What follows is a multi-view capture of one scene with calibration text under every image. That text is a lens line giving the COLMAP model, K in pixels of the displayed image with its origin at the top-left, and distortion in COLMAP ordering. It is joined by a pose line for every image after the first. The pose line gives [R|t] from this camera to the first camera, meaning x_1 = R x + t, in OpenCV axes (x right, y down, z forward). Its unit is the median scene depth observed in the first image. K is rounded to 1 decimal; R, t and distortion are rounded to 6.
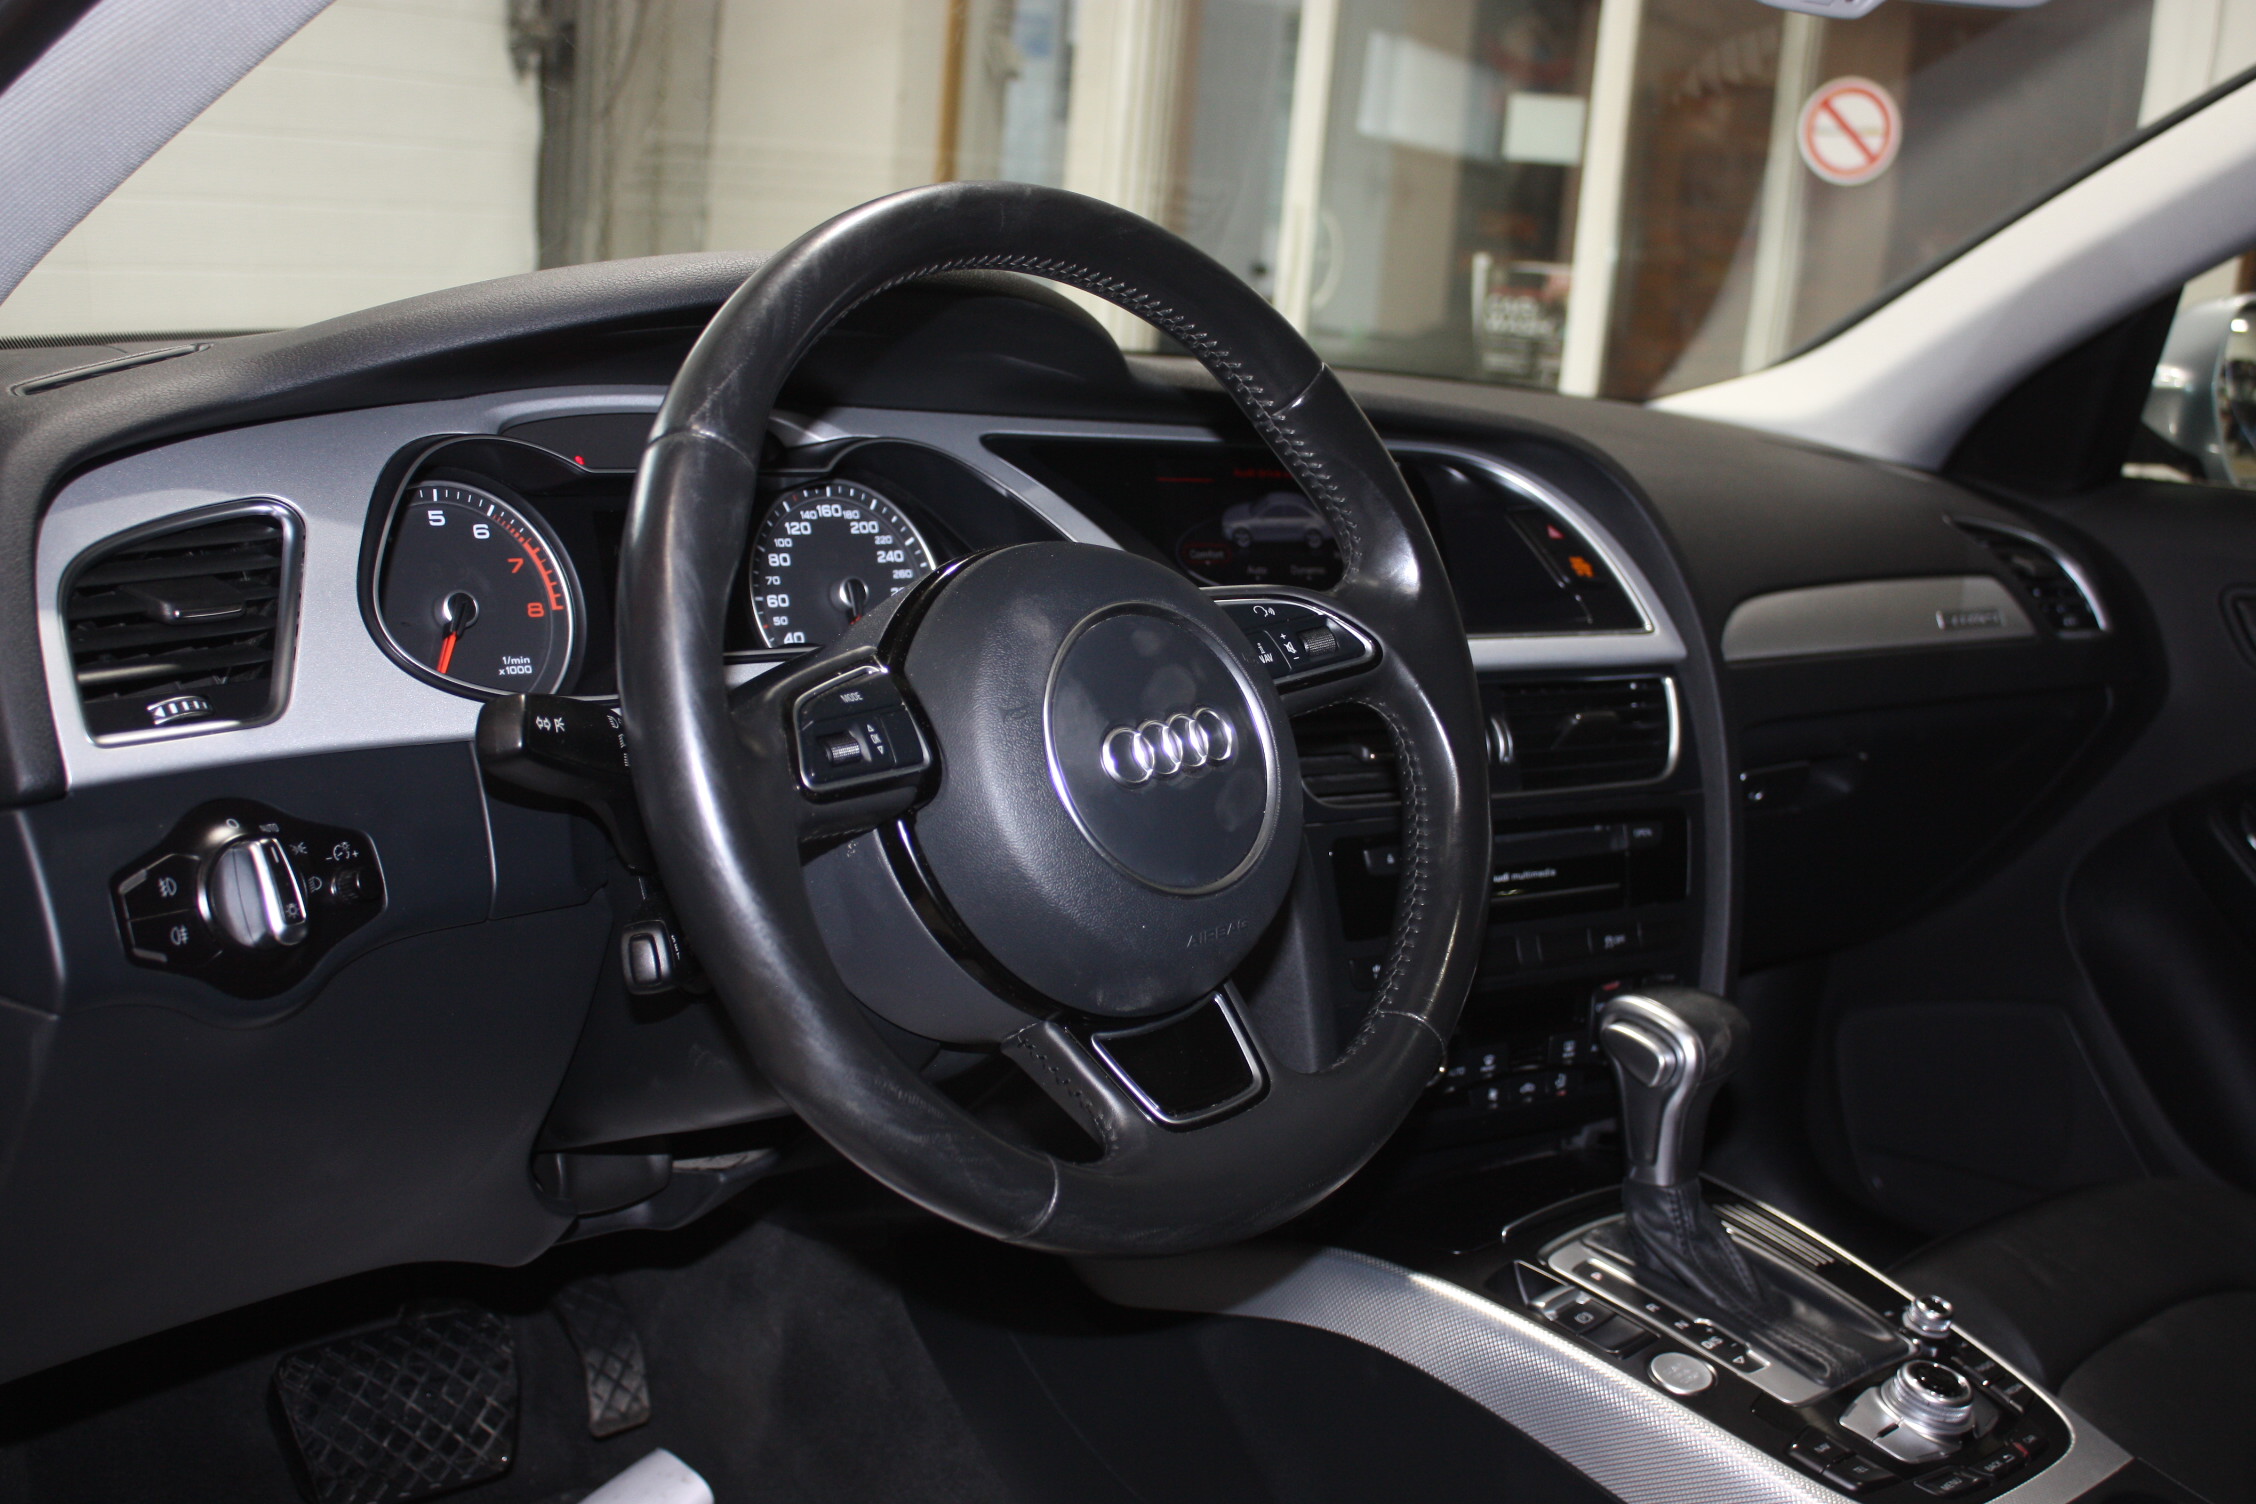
lens RADIAL K [[2705.0, 0, 1128.0], [0, 2705.0, 752.0], [0, 0, 1]] dist [-0.129651, 0.323250]
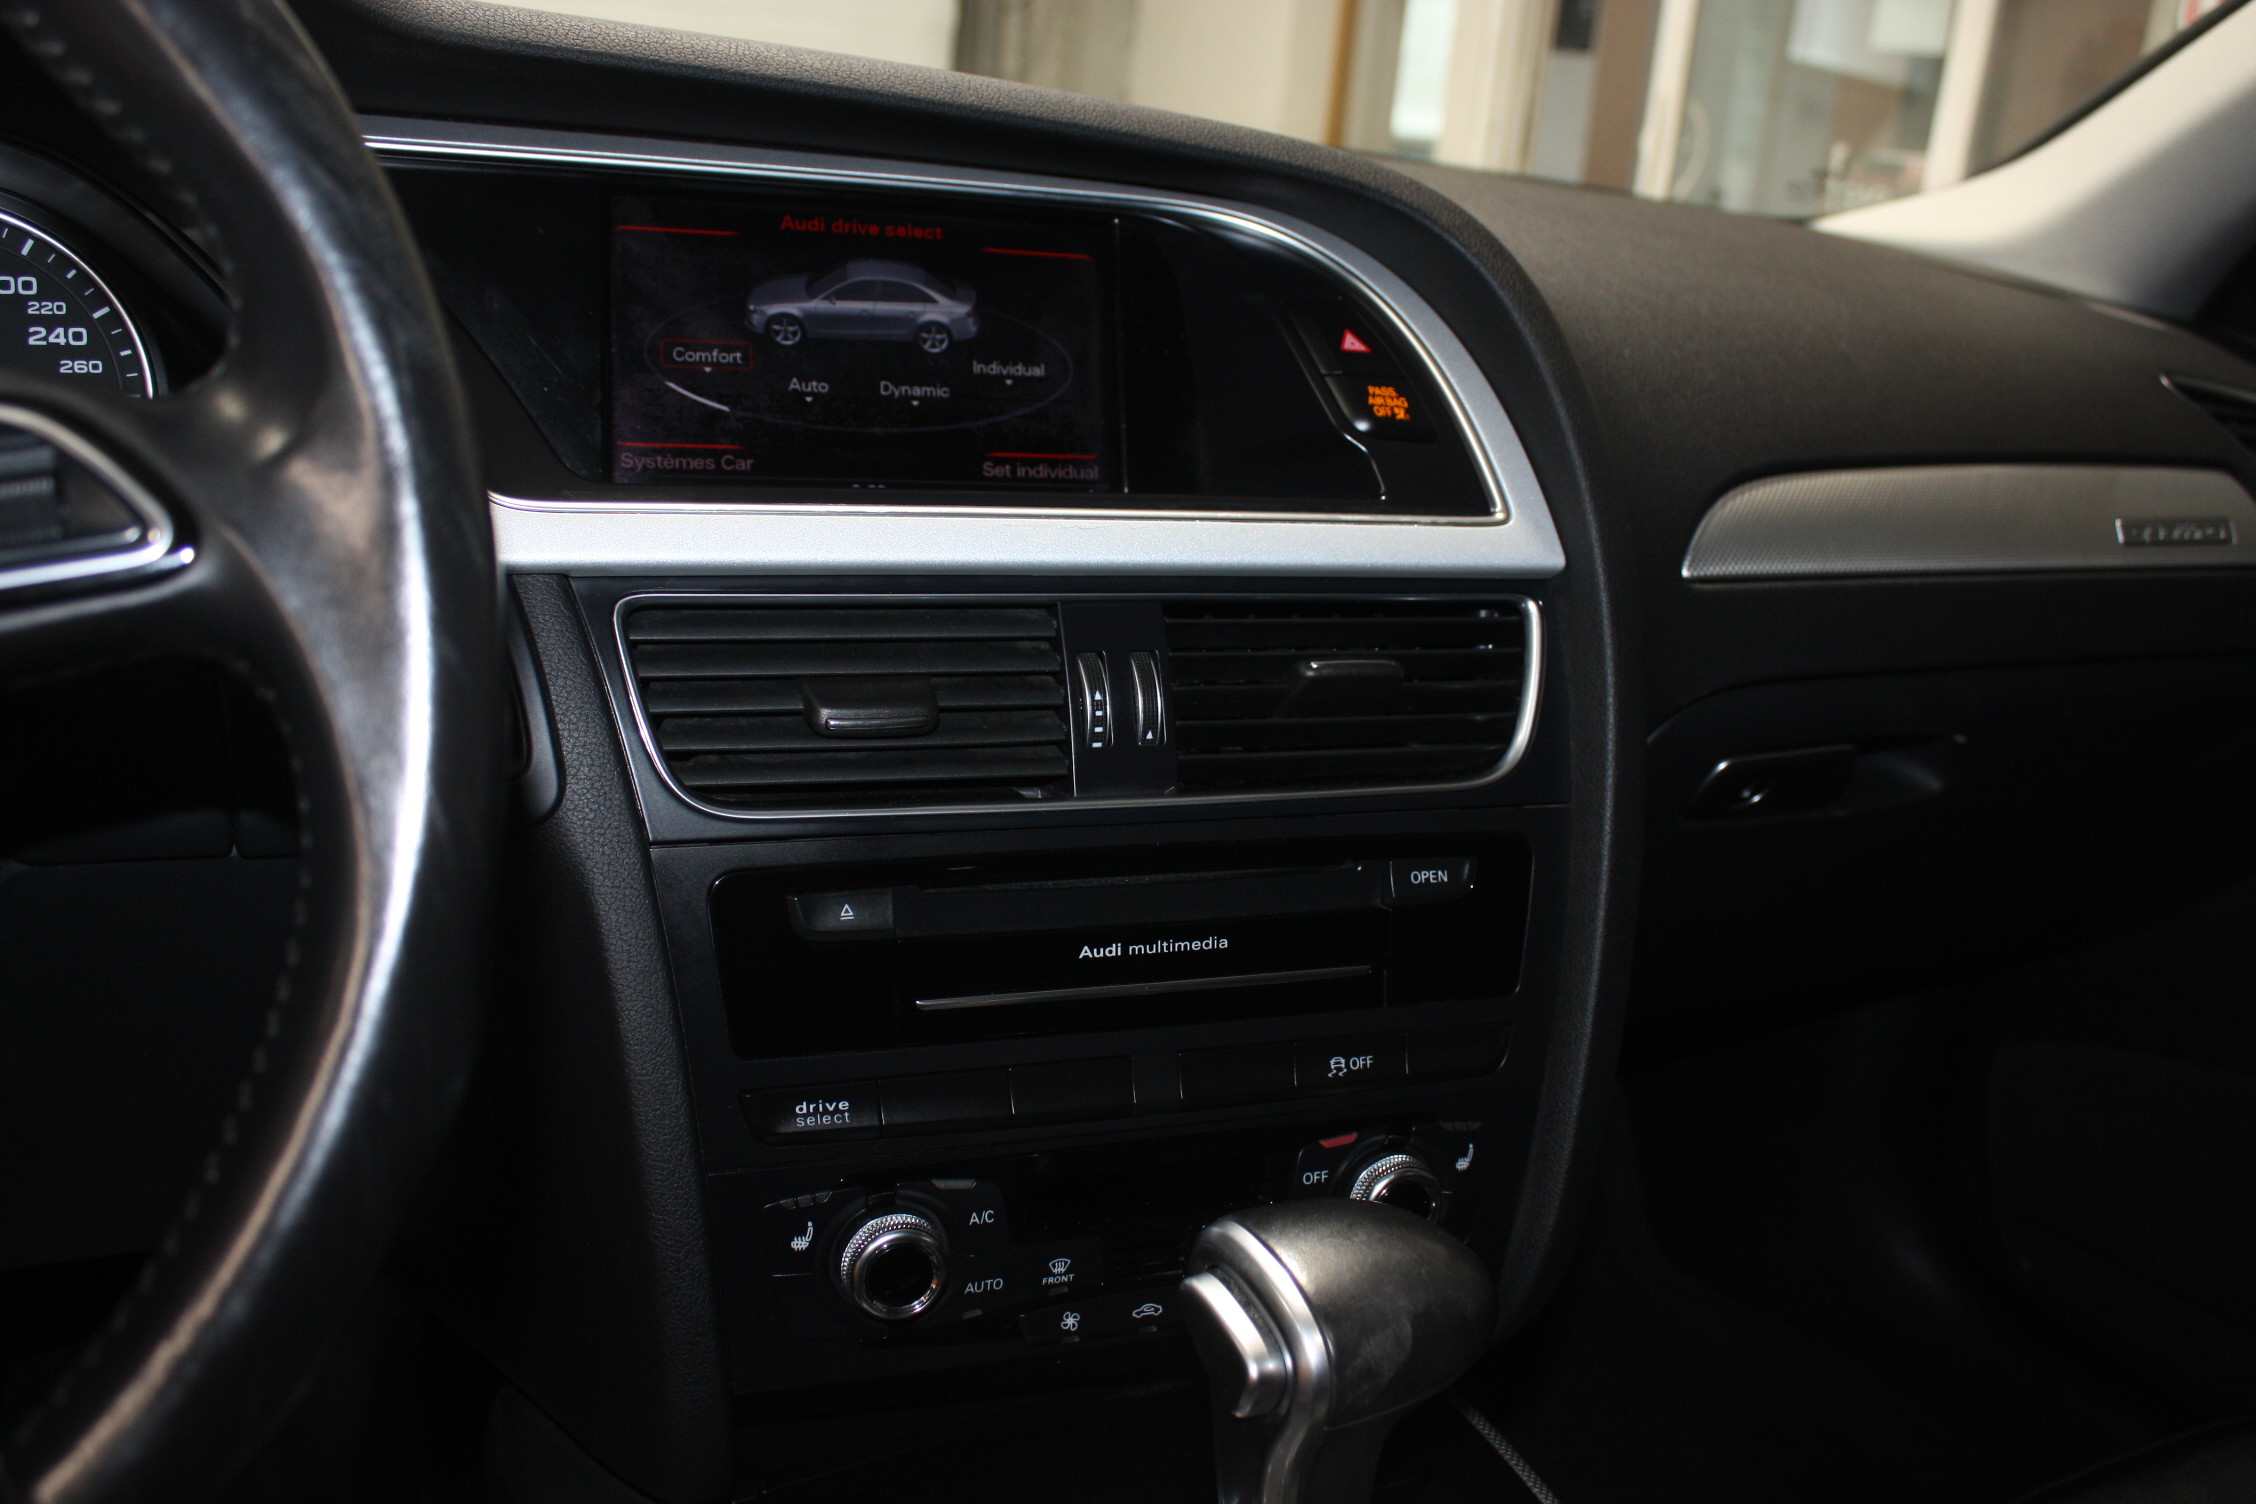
lens RADIAL K [[2082.4, 0, 1128.0], [0, 2082.4, 752.0], [0, 0, 1]] dist [-0.142587, 0.109432]
pose [[0.967235, 0.079205, -0.241210, 0.251159], [-0.058956, 0.994191, 0.090048, -0.034152], [0.246941, -0.072877, 0.966286, 0.608312]]
